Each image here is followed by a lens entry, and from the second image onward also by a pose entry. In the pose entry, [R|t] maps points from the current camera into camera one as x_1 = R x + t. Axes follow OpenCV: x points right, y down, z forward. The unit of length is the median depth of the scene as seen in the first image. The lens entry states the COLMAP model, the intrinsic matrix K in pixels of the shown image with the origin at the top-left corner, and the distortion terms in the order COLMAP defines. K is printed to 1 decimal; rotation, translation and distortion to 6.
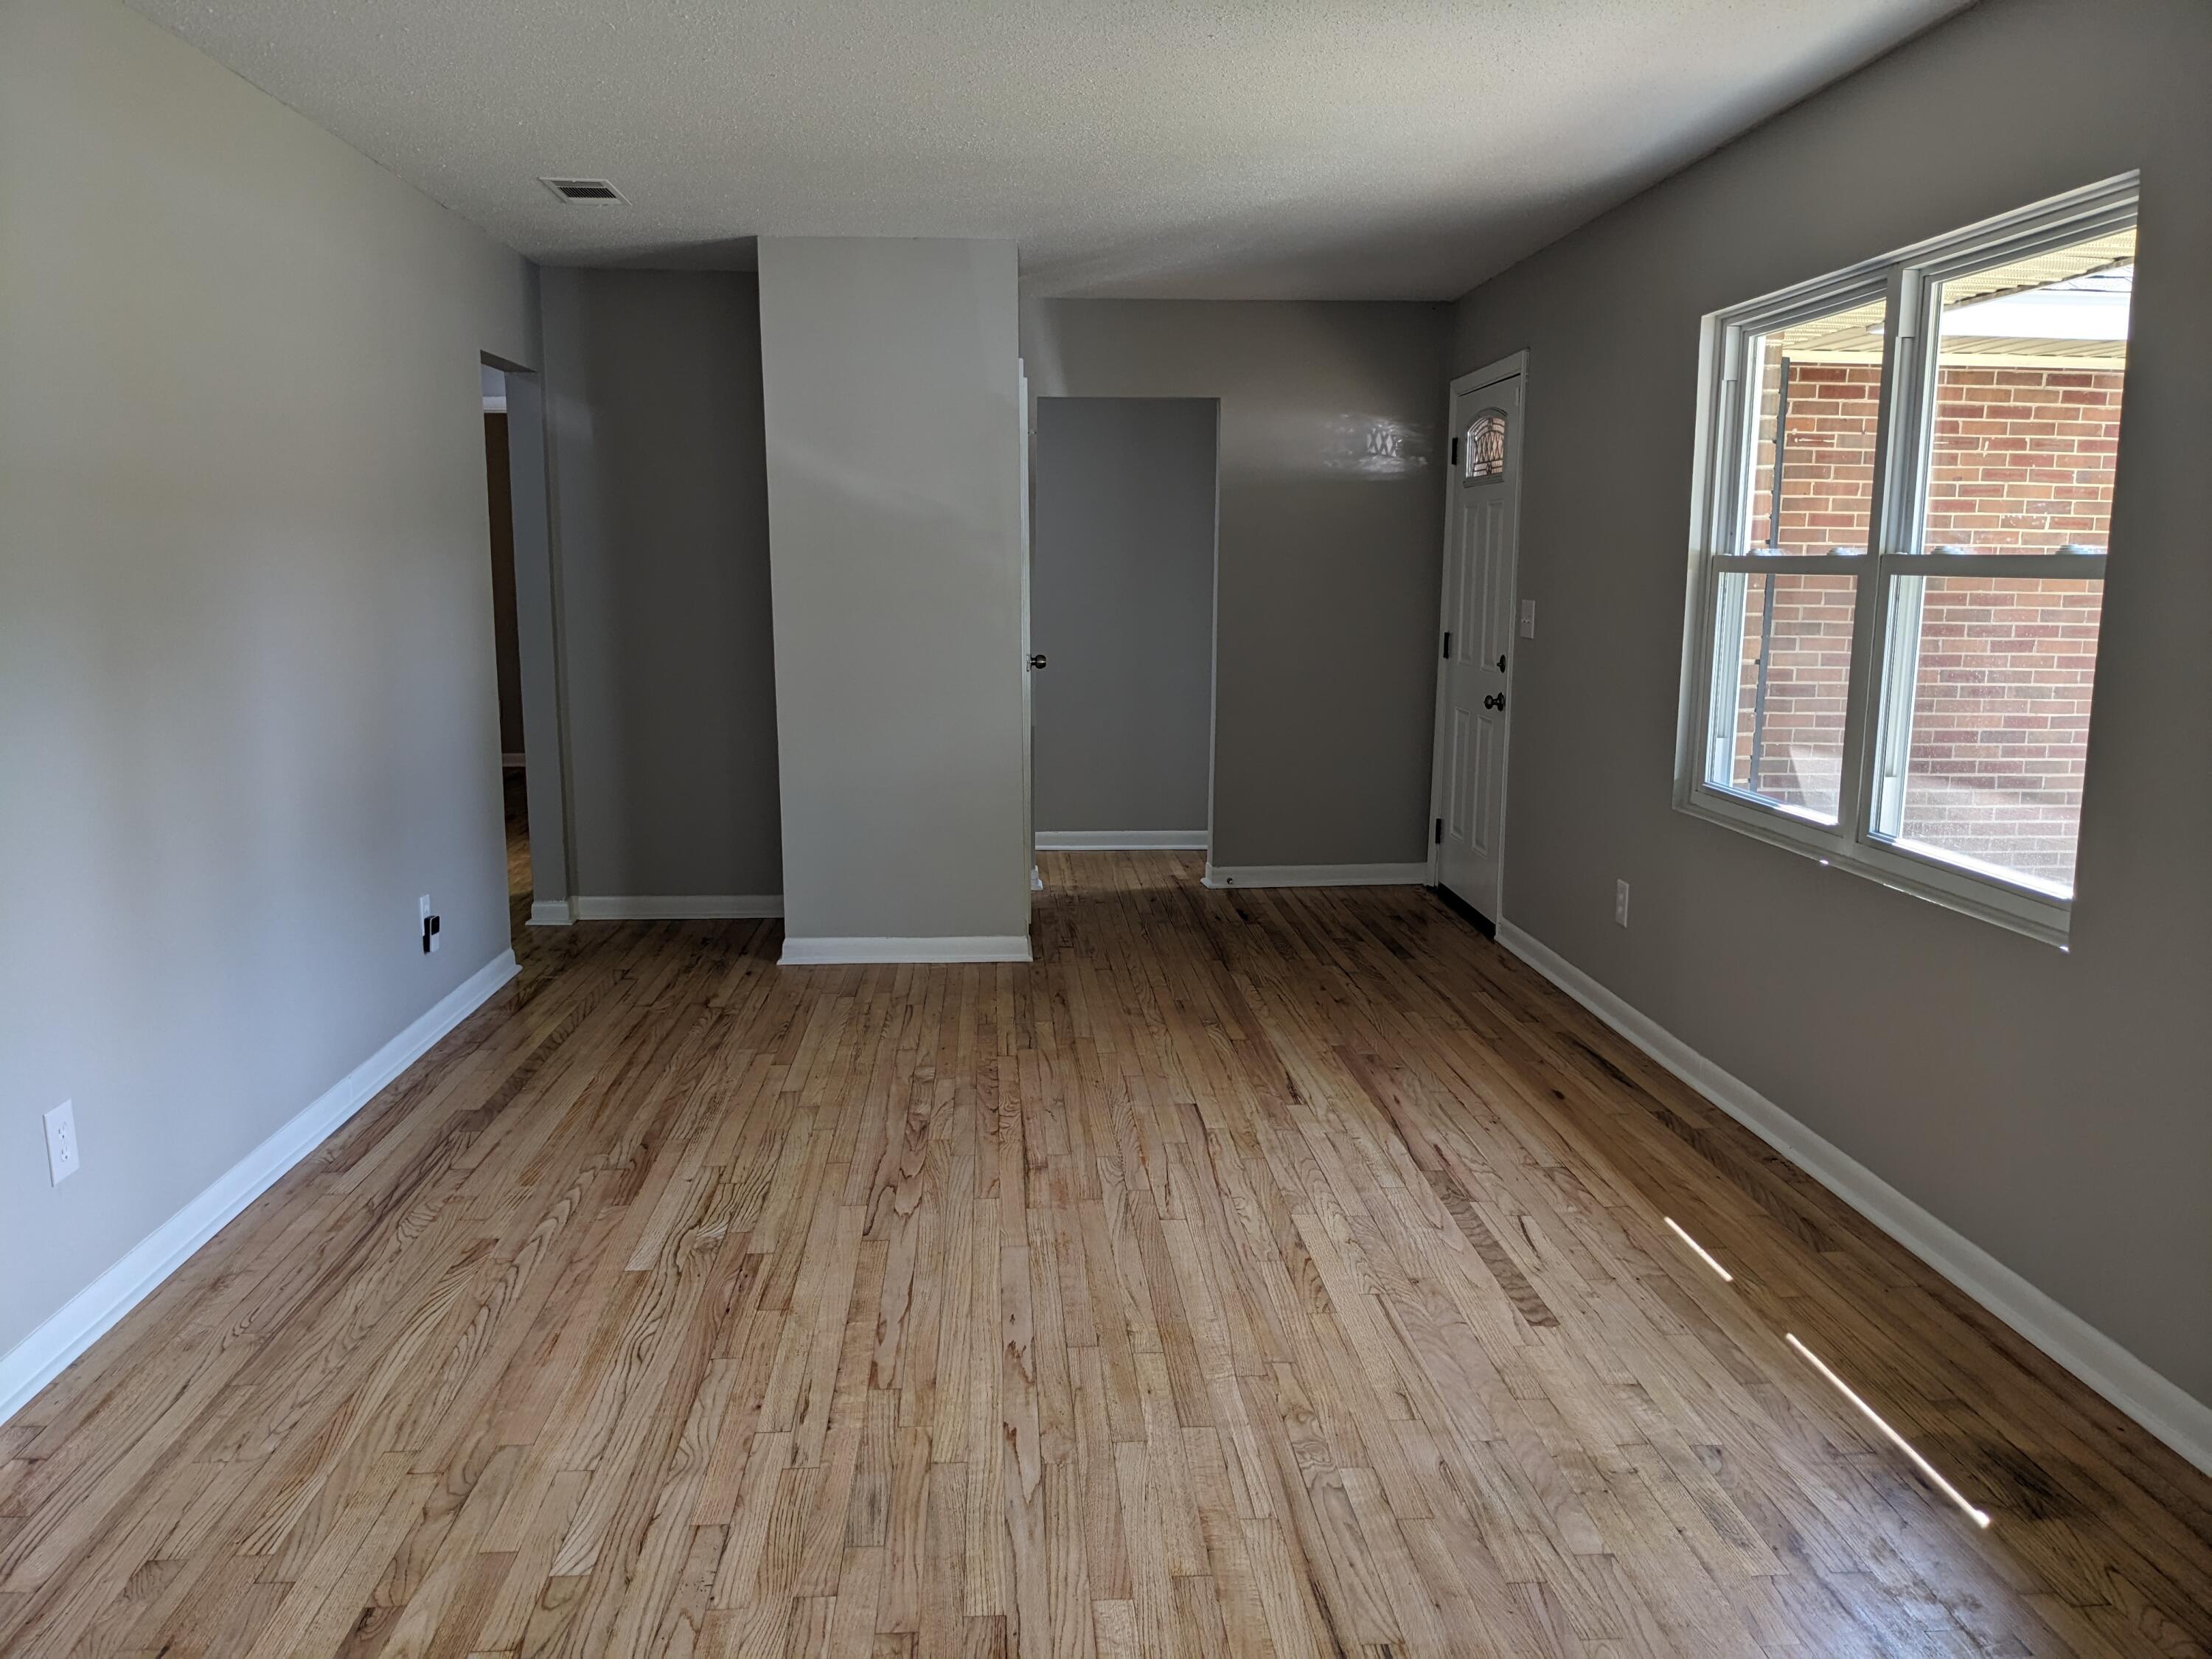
lens RADIAL K [[1750.0, 0, 1118.1], [0, 1750.0, 837.9], [0, 0, 1]] dist [0.064284, -0.099048]
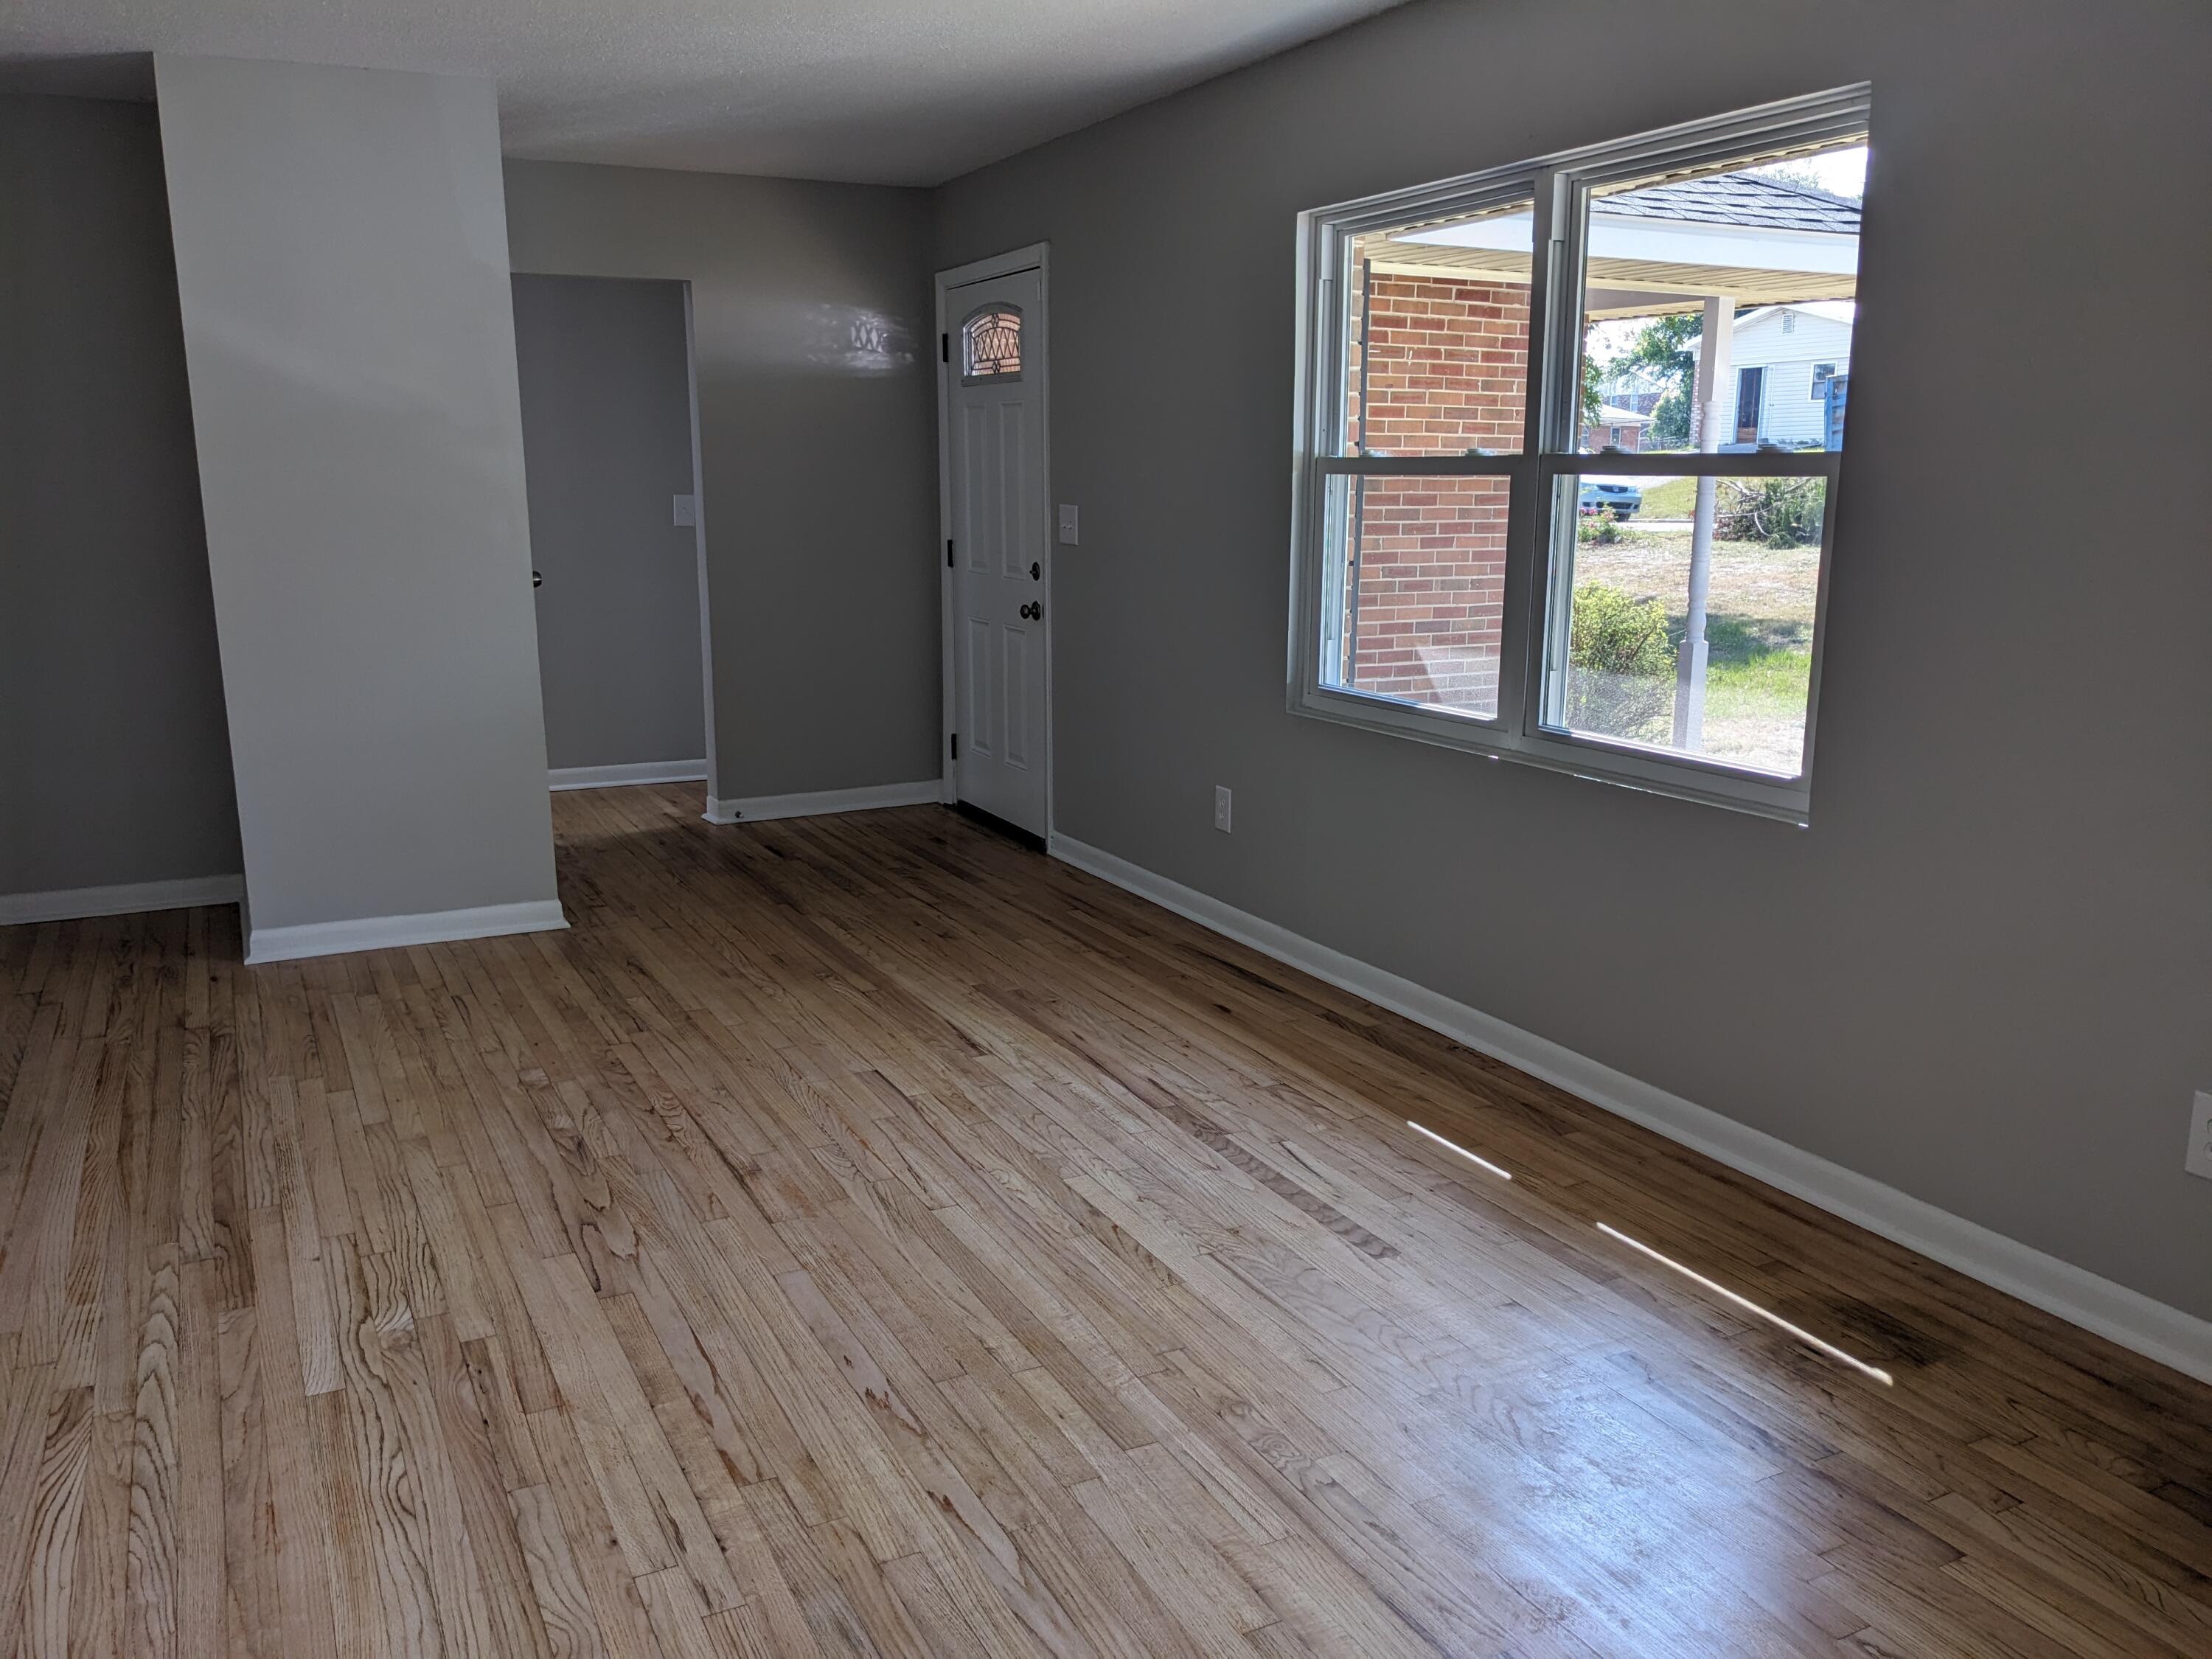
lens RADIAL K [[1739.4, 0, 1119.1], [0, 1739.4, 835.1], [0, 0, 1]] dist [0.066112, -0.097708]
pose [[0.919942, -0.085206, 0.382683, -0.192527], [0.065017, 0.995738, 0.065411, -0.021760], [-0.386625, -0.035293, 0.921561, 0.139395]]
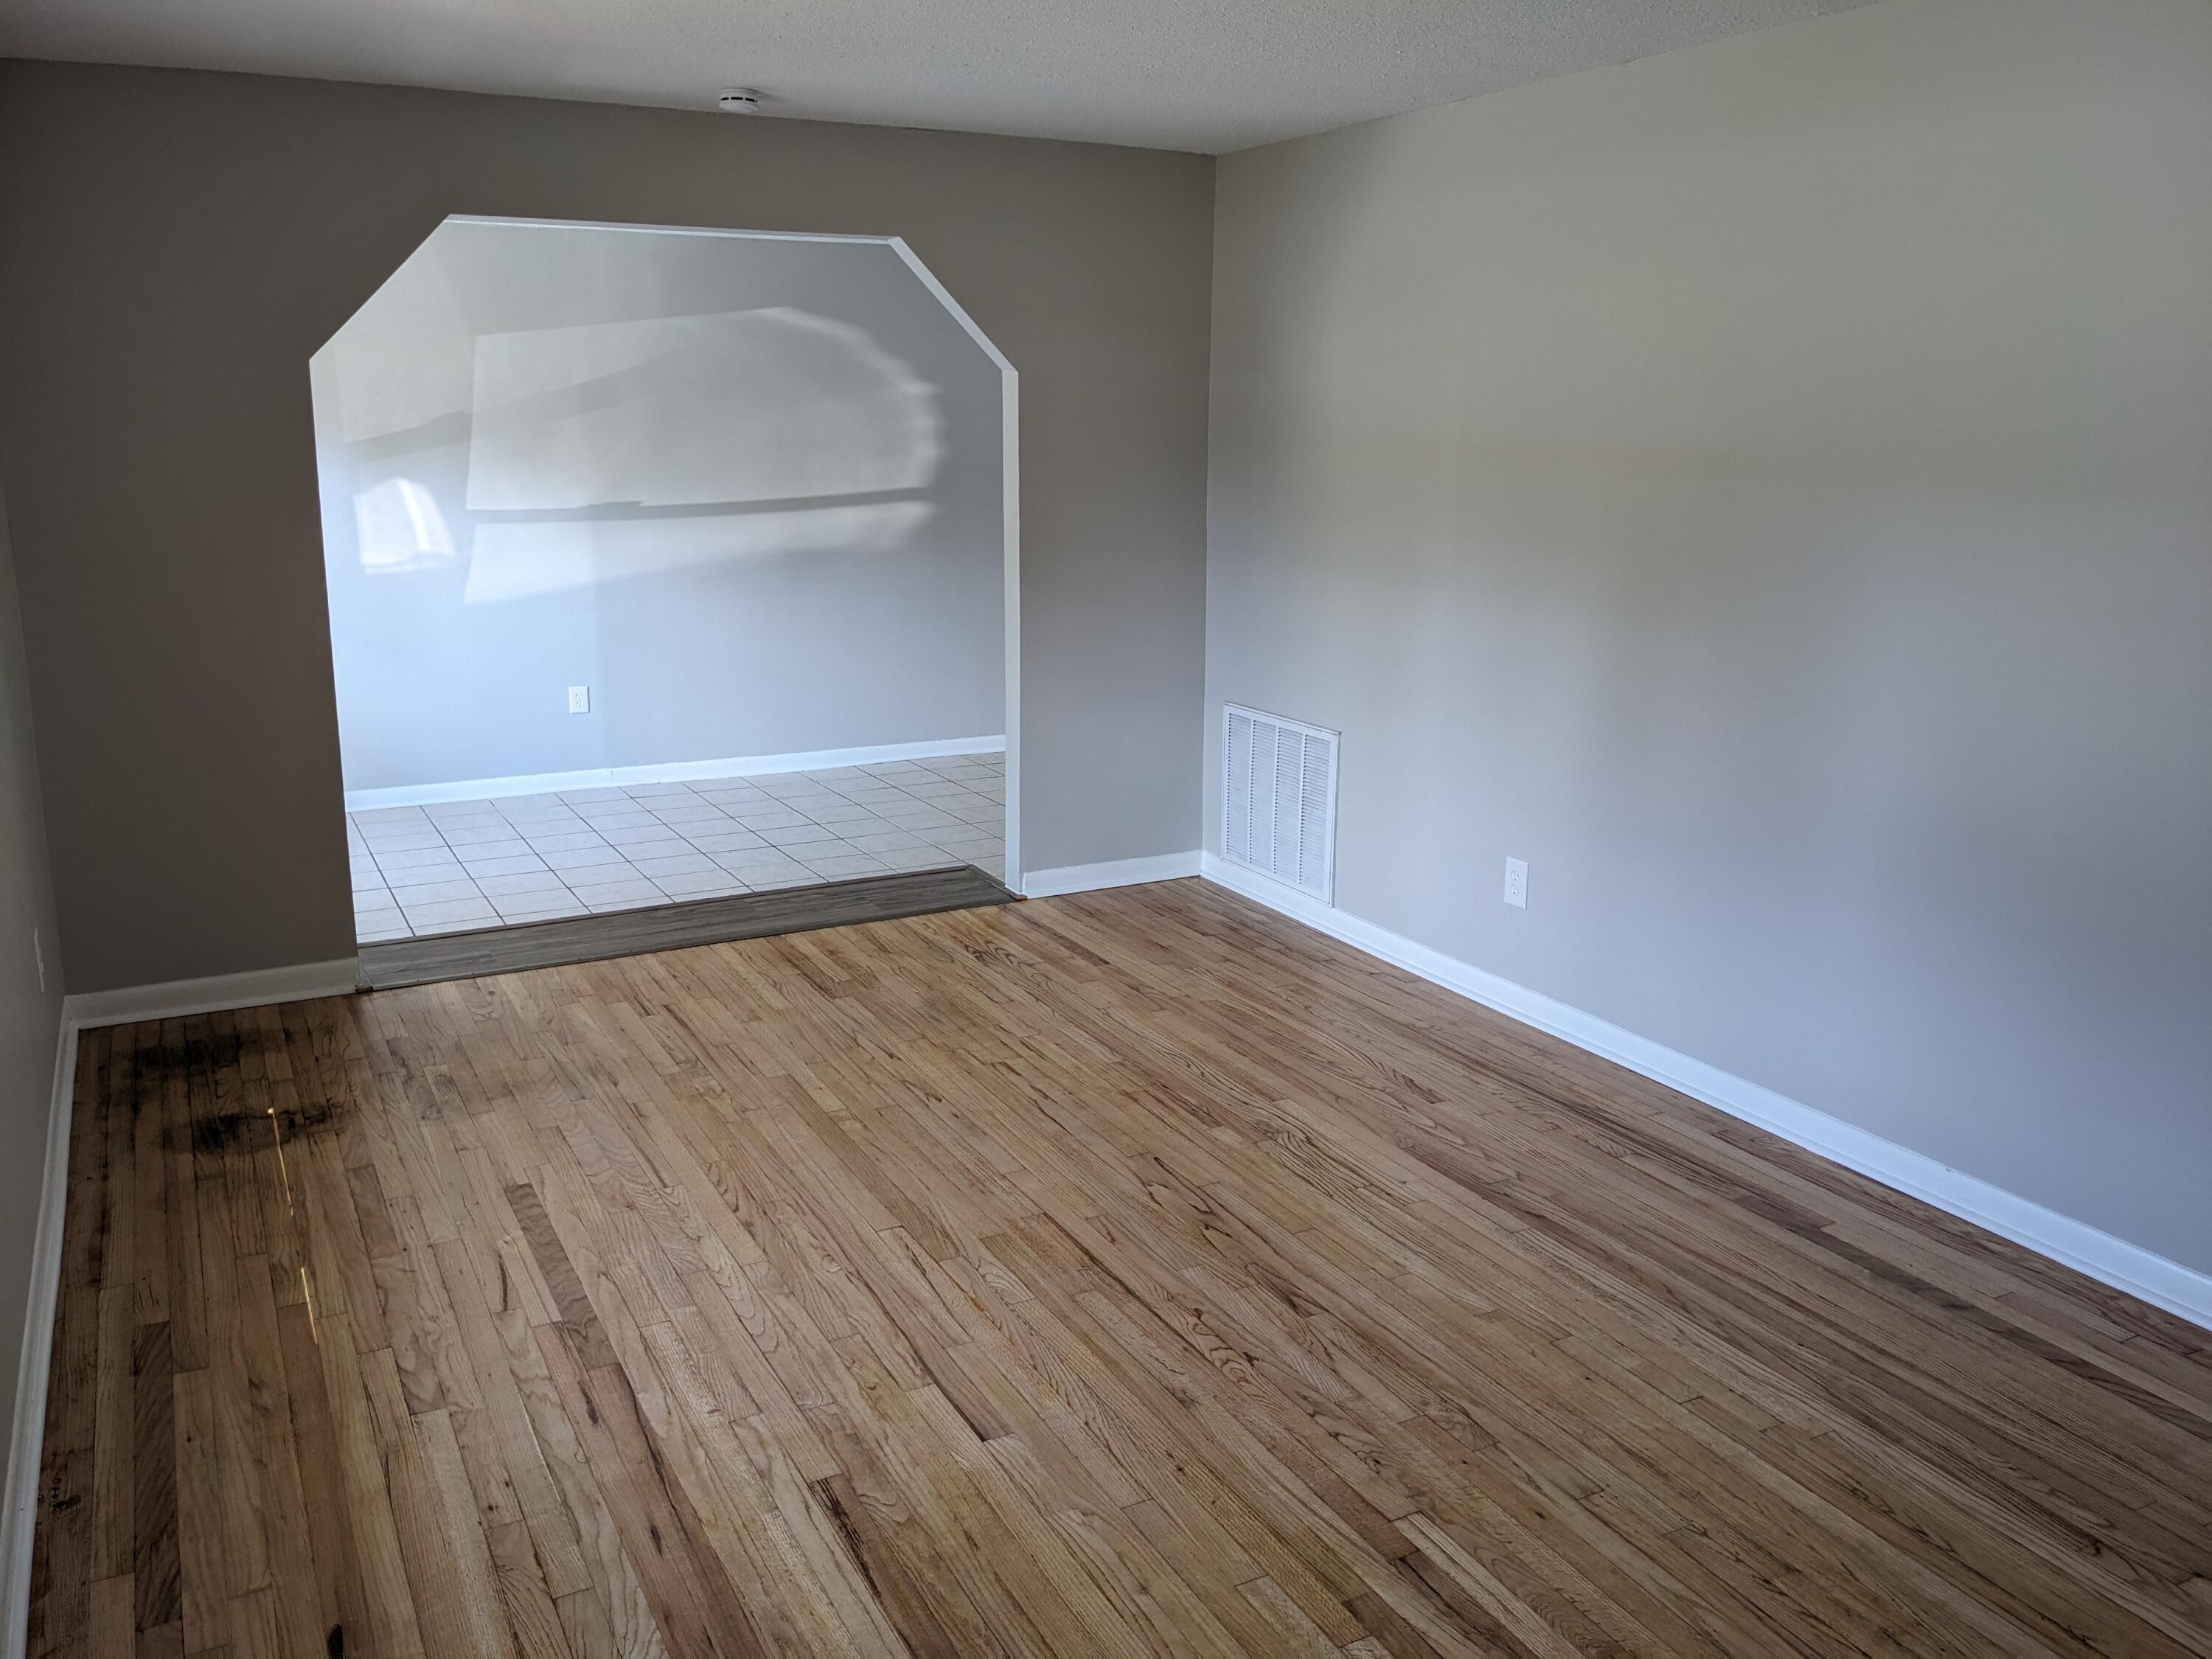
lens RADIAL K [[1750.0, 0, 1118.1], [0, 1750.0, 837.9], [0, 0, 1]] dist [0.064284, -0.099048]
pose [[-0.912244, 0.089452, -0.399760, 0.257157], [-0.071910, 0.925746, 0.371246, -0.314038], [0.403285, 0.367413, -0.838074, 1.622391]]
